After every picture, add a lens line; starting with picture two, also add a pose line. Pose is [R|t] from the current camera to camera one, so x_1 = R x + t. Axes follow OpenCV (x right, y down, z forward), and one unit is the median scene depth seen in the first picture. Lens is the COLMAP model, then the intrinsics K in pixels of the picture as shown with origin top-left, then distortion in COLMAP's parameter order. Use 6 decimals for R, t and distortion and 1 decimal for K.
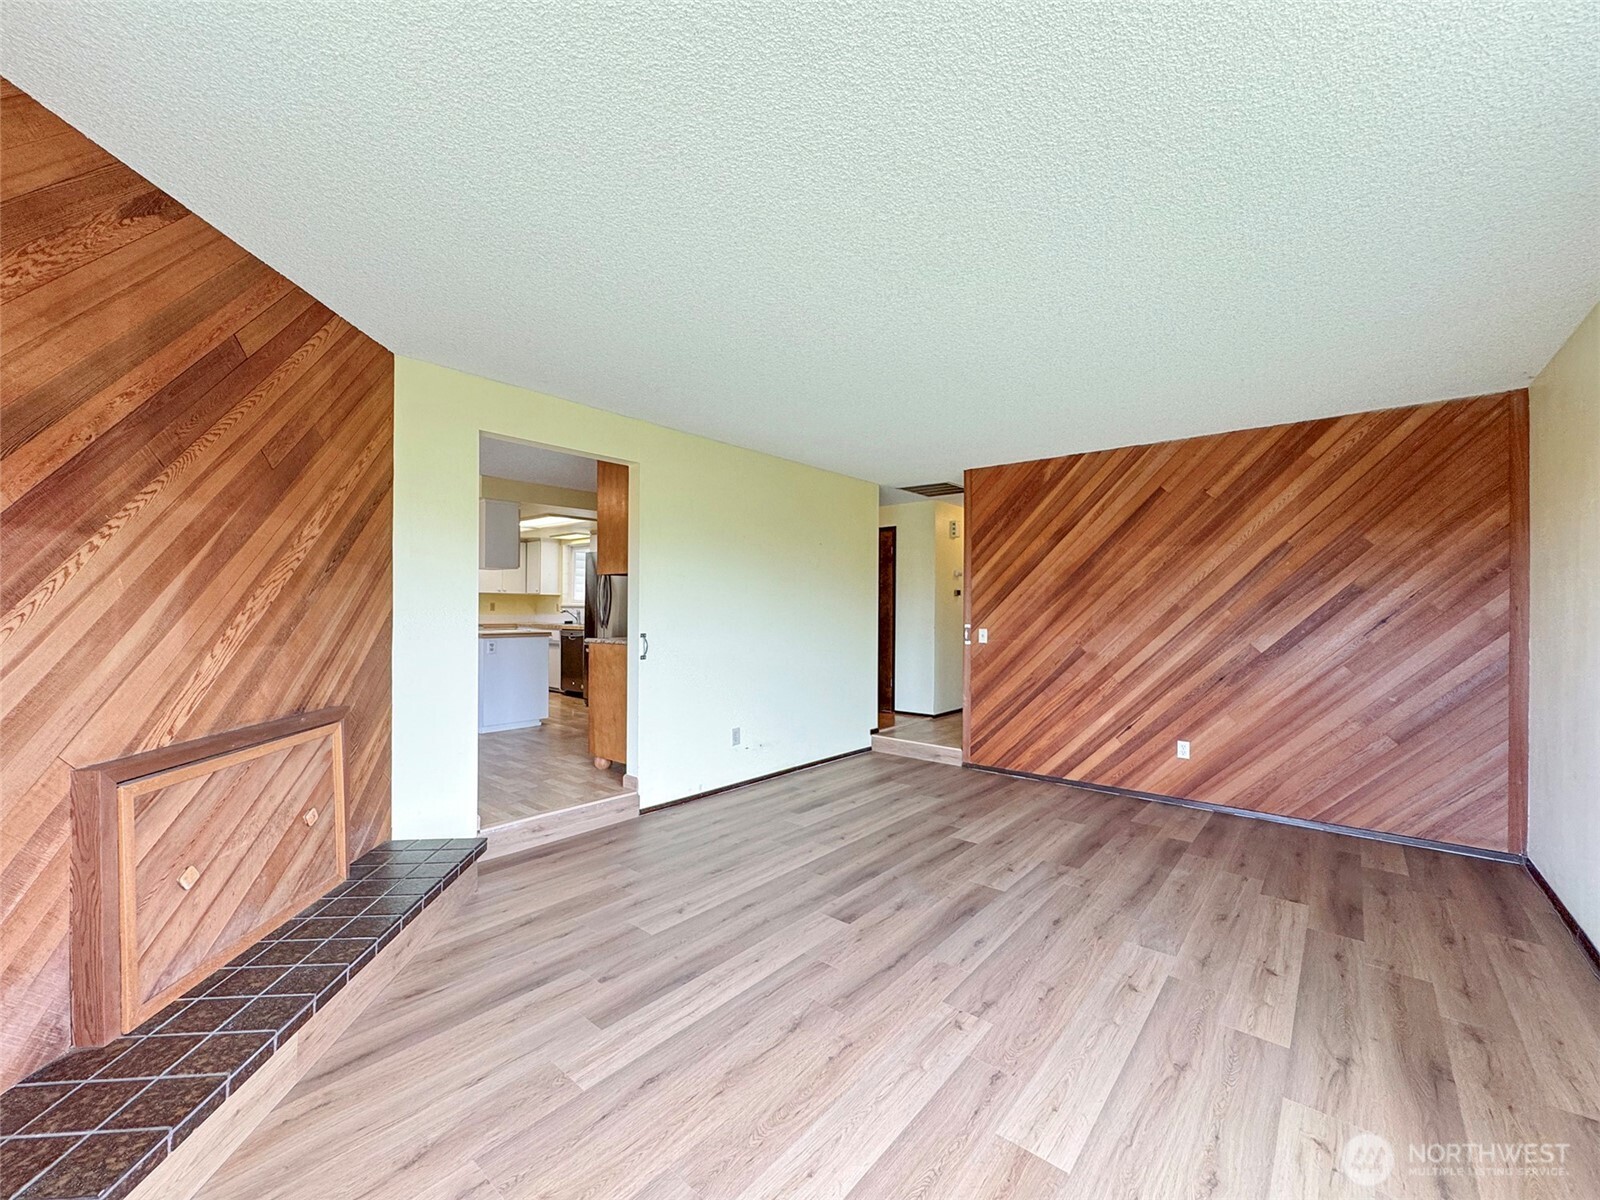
lens RADIAL K [[648.3, 0, 801.3], [0, 648.3, 602.3], [0, 0, 1]] dist [-0.001483, -0.000026]
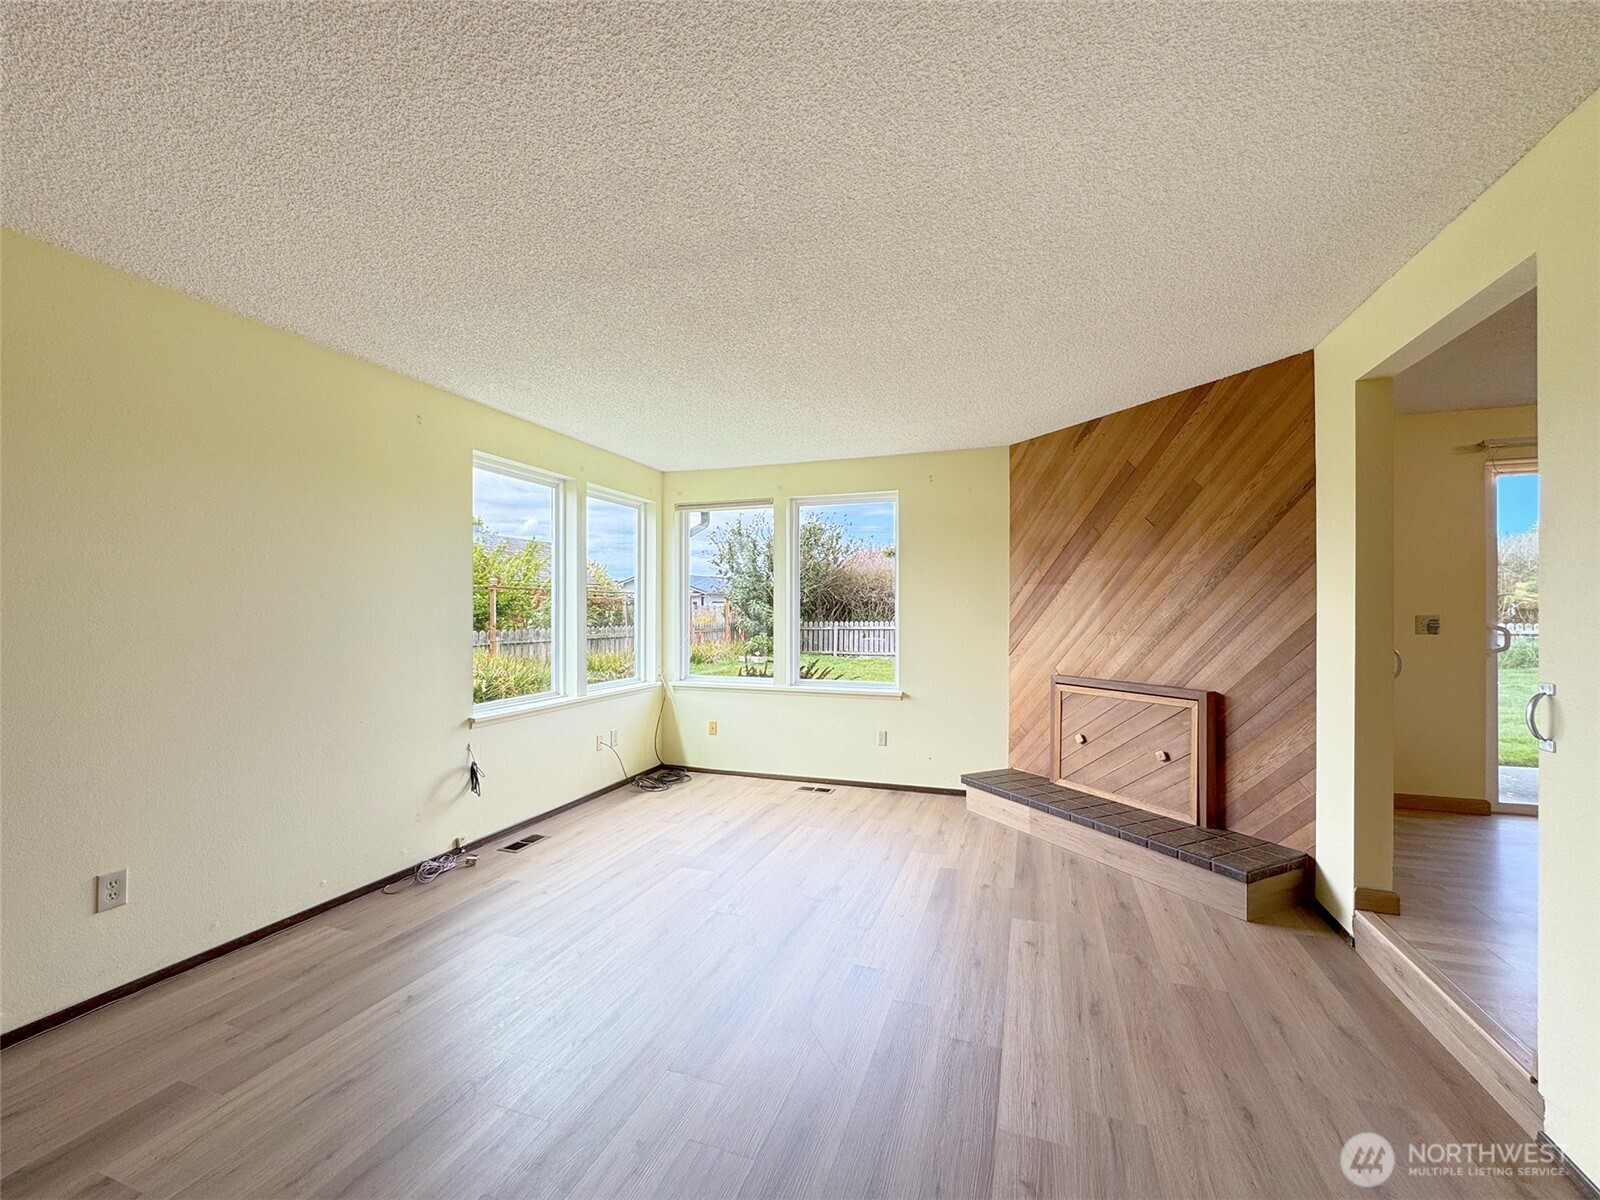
lens RADIAL K [[659.6, 0, 802.0], [0, 659.6, 608.0], [0, 0, 1]] dist [0.000084, 0.000063]
pose [[-0.934015, -0.006837, -0.357168, 0.475648], [-0.003092, 0.999934, -0.011056, 0.013413], [0.357220, -0.009222, -0.933975, 1.848242]]
